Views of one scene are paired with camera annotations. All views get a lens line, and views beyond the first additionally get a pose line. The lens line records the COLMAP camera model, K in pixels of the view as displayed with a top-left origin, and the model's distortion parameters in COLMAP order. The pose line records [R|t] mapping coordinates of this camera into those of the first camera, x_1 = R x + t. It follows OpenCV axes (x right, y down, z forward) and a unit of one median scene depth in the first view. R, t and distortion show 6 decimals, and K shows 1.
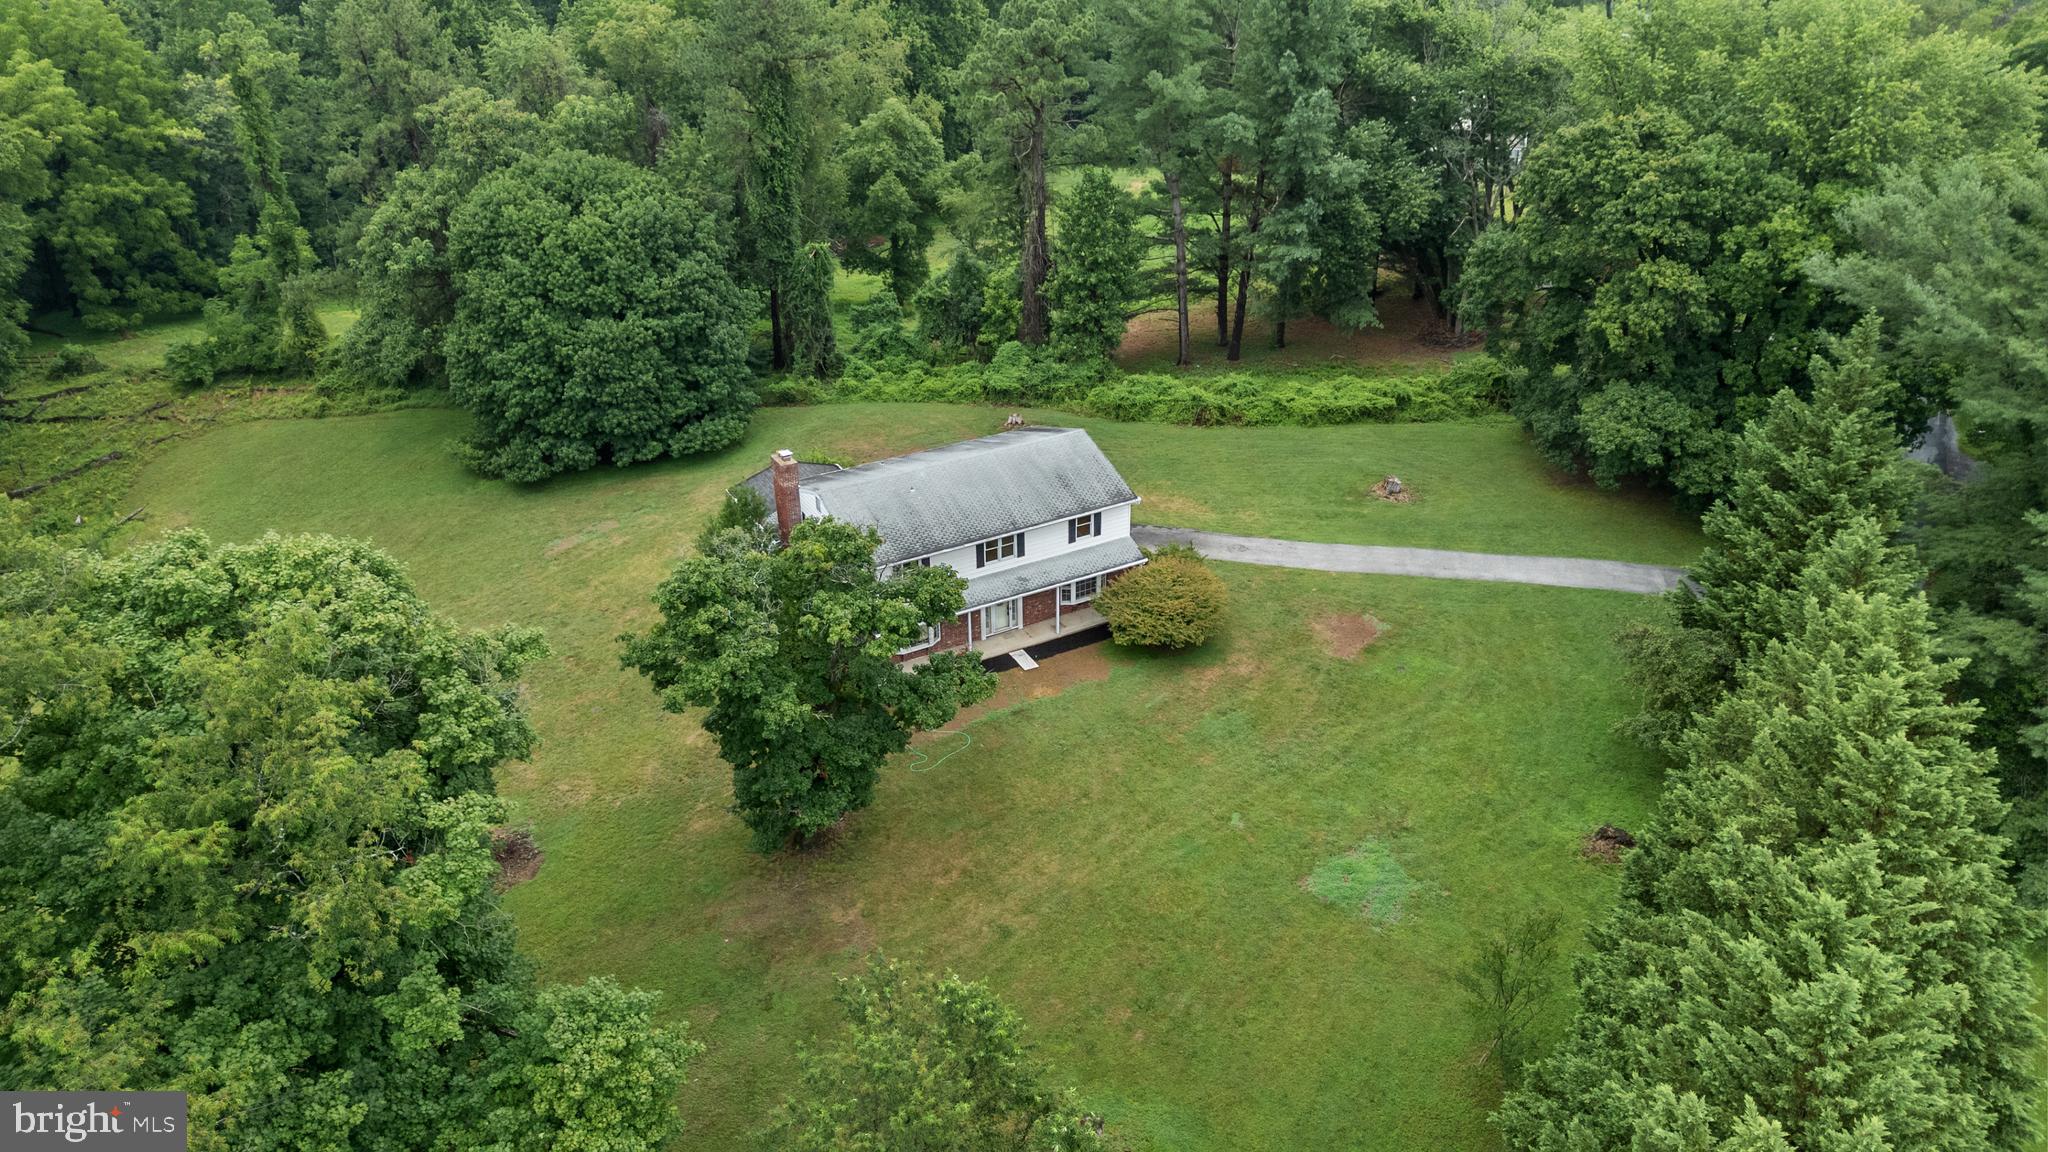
lens RADIAL K [[1458.1, 0, 1117.3], [0, 1458.1, 574.6], [0, 0, 1]] dist [0.087287, -0.085567]
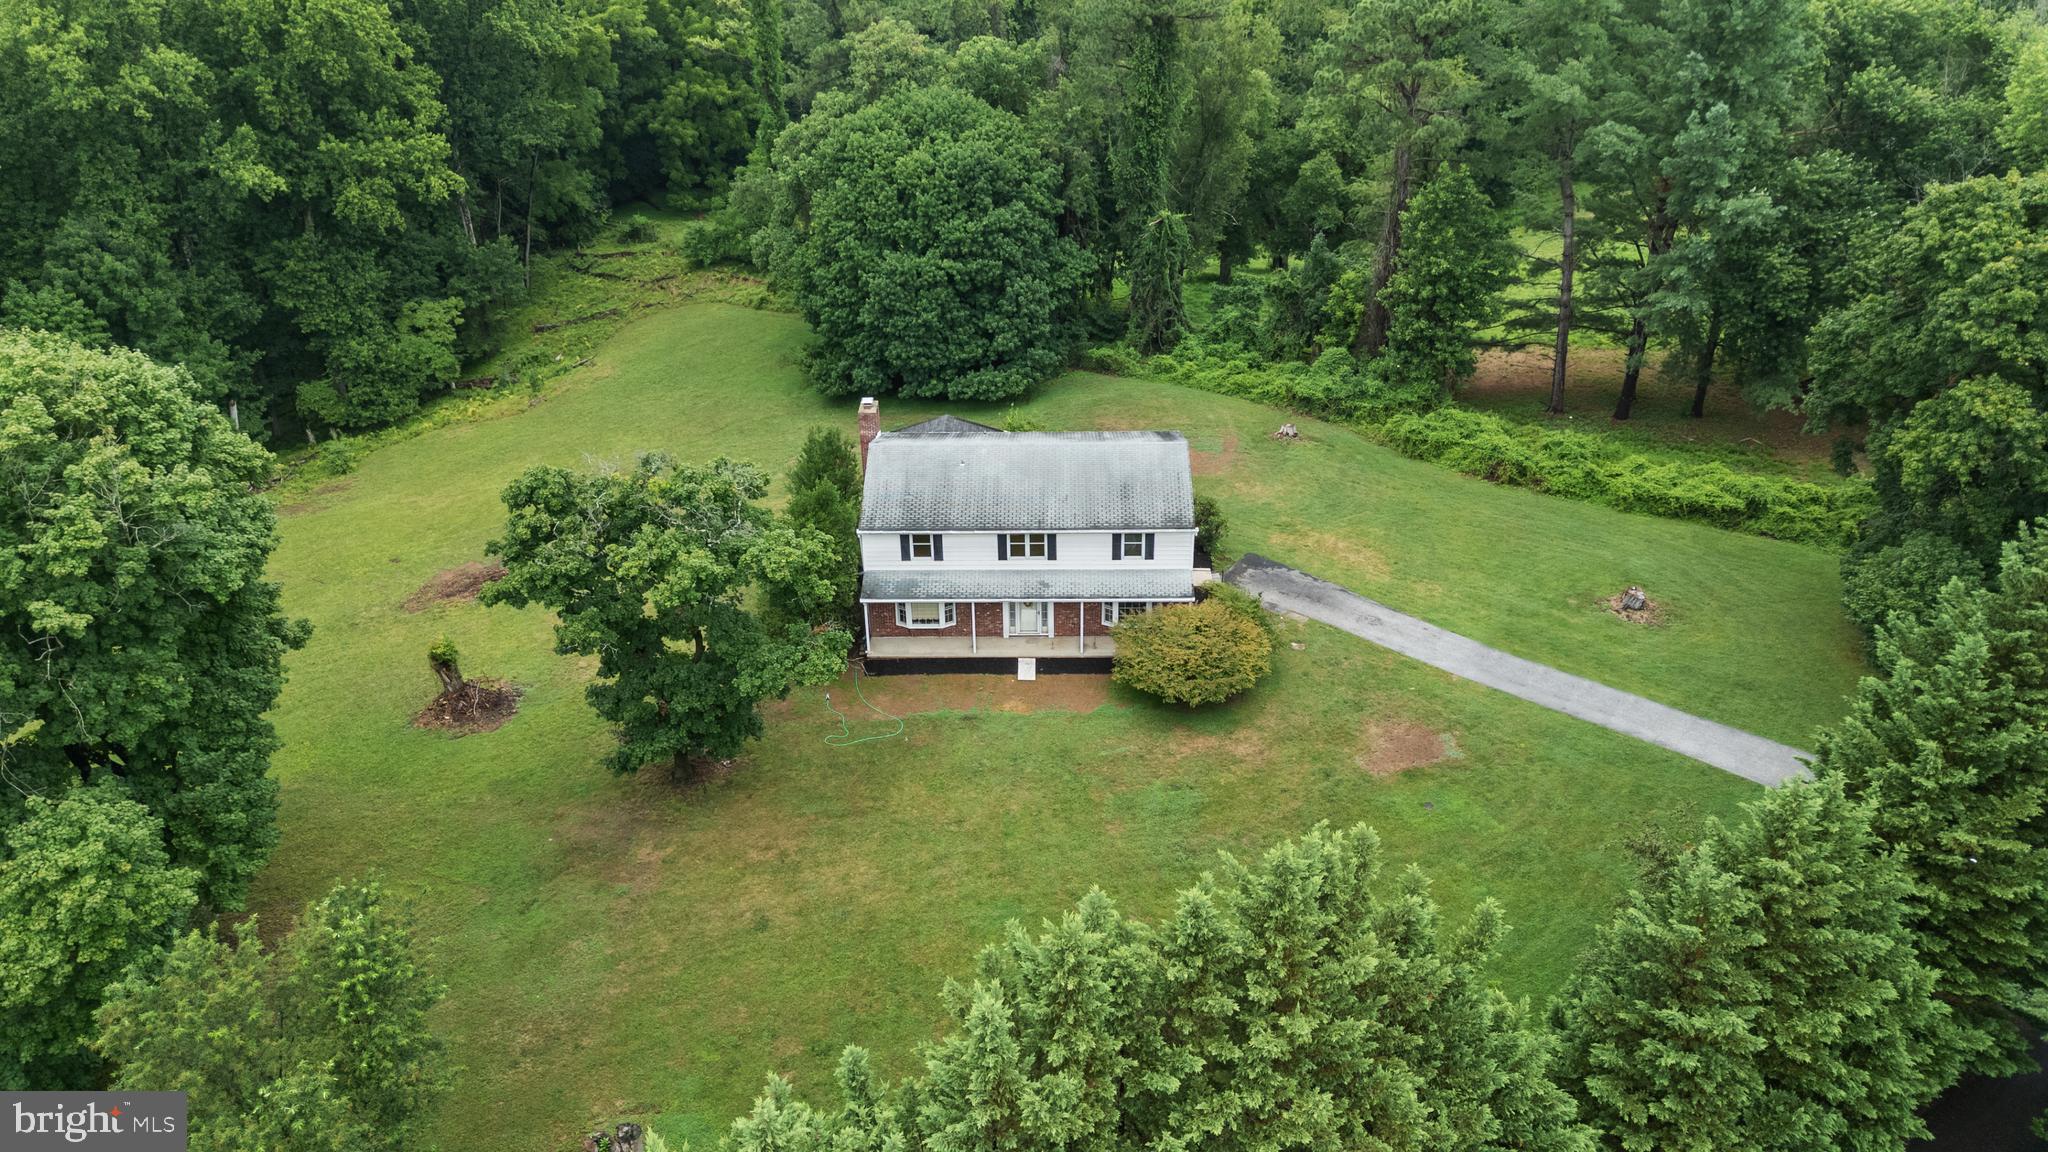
lens RADIAL K [[1504.9, 0, 1033.9], [0, 1504.9, 581.5], [0, 0, 1]] dist [0.088466, -0.095484]
pose [[0.868533, 0.245840, -0.430364, 0.237090], [-0.242318, 0.968085, 0.063976, -0.040380], [0.432357, 0.048719, 0.900385, 0.100909]]
